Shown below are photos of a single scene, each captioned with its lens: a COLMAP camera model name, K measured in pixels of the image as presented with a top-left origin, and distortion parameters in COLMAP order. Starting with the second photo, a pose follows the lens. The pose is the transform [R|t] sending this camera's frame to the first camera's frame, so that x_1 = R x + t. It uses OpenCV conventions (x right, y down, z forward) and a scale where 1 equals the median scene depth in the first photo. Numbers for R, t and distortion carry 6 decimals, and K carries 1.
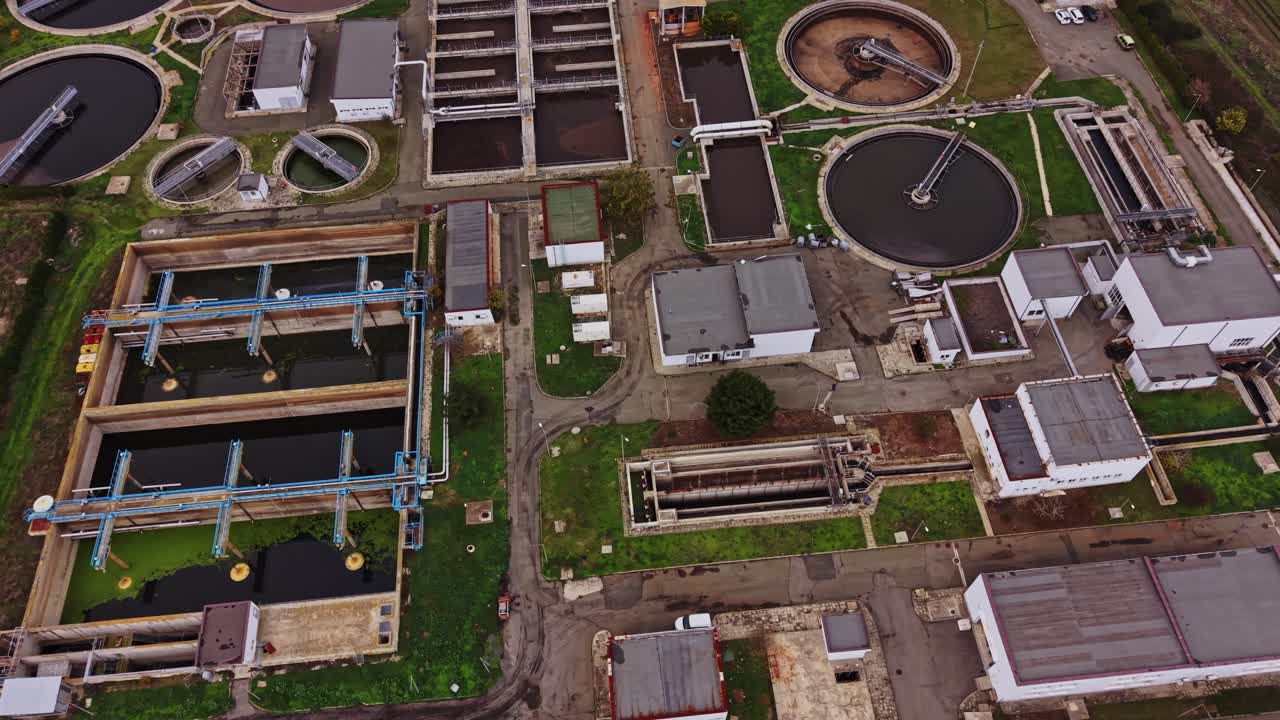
lens RADIAL K [[917.4, 0, 640.0], [0, 917.4, 360.0], [0, 0, 1]] dist [0.040504, -0.058335]
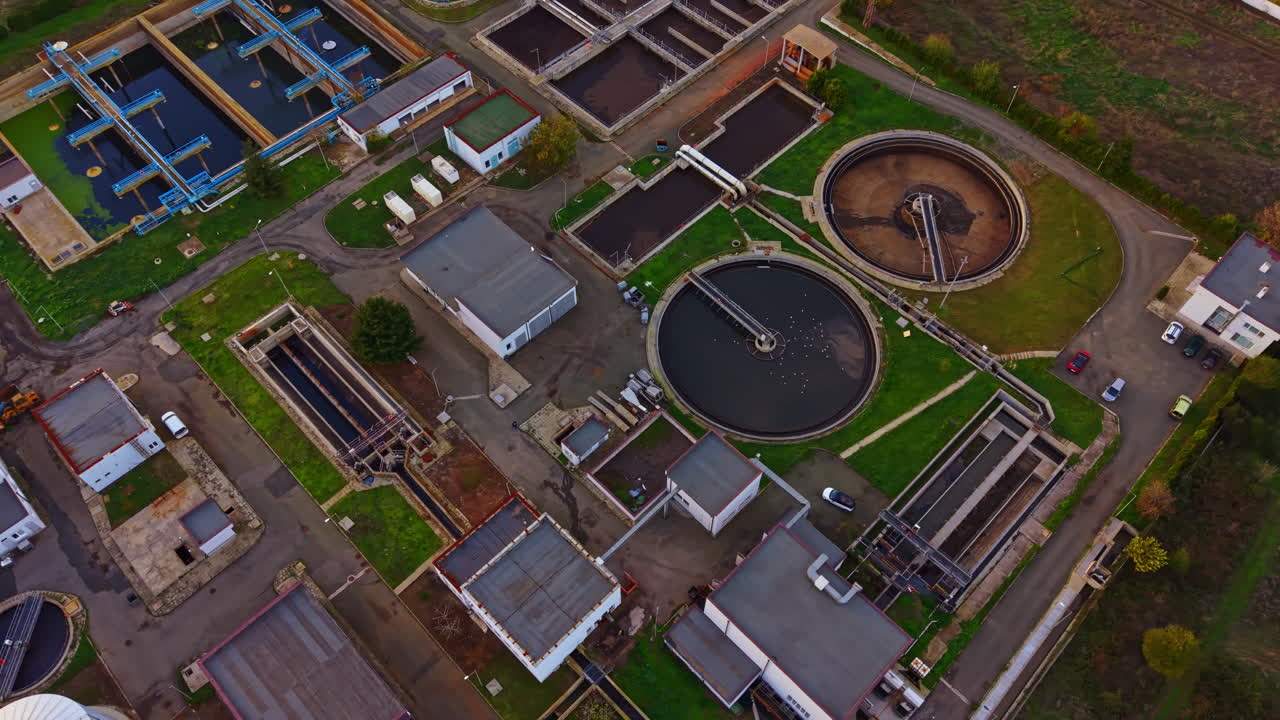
lens RADIAL K [[917.4, 0, 640.0], [0, 917.4, 360.0], [0, 0, 1]] dist [0.040504, -0.058335]
pose [[0.629746, 0.662072, -0.406301, 0.659965], [-0.652926, 0.734509, 0.184888, -0.276577], [0.420841, 0.148852, 0.894839, 0.199491]]
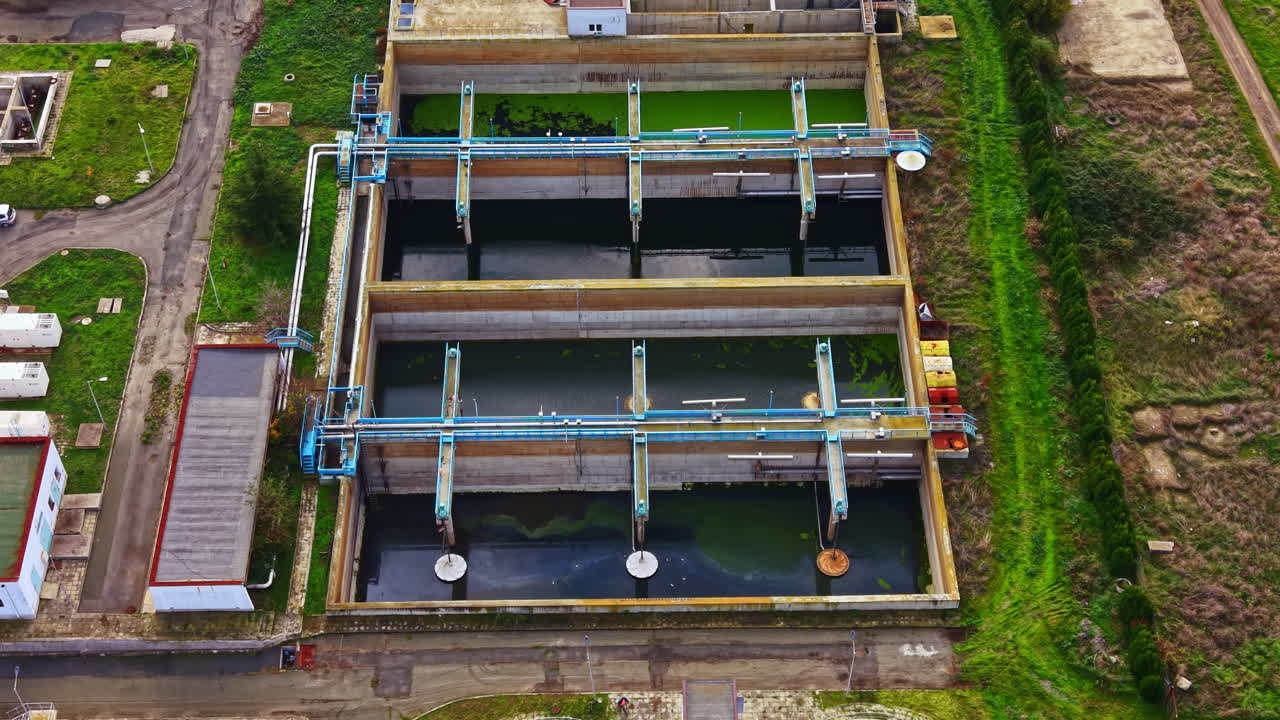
lens RADIAL K [[1825.3, 0, 640.0], [0, 1825.3, 360.0], [0, 0, 1]] dist [0.025005, 0.022932]
pose [[-0.996770, -0.053125, 0.060229, -0.484134], [0.073062, -0.288470, 0.954697, -1.050347], [-0.033344, 0.956014, 0.291420, 0.682714]]
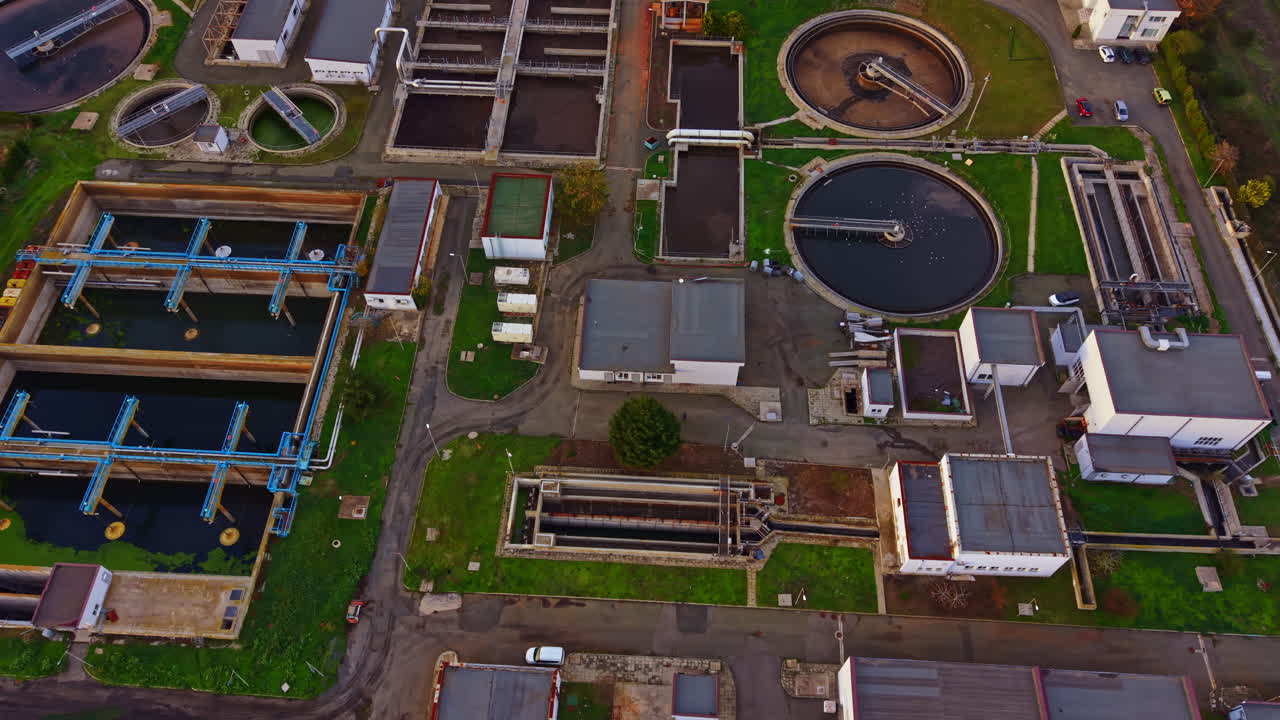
lens RADIAL K [[917.4, 0, 640.0], [0, 917.4, 360.0], [0, 0, 1]] dist [0.040504, -0.058335]
pose [[0.988351, 0.134351, -0.071502, 0.149772], [-0.132935, 0.990829, 0.024223, -0.043709], [0.074101, -0.014436, 0.997146, 0.058518]]
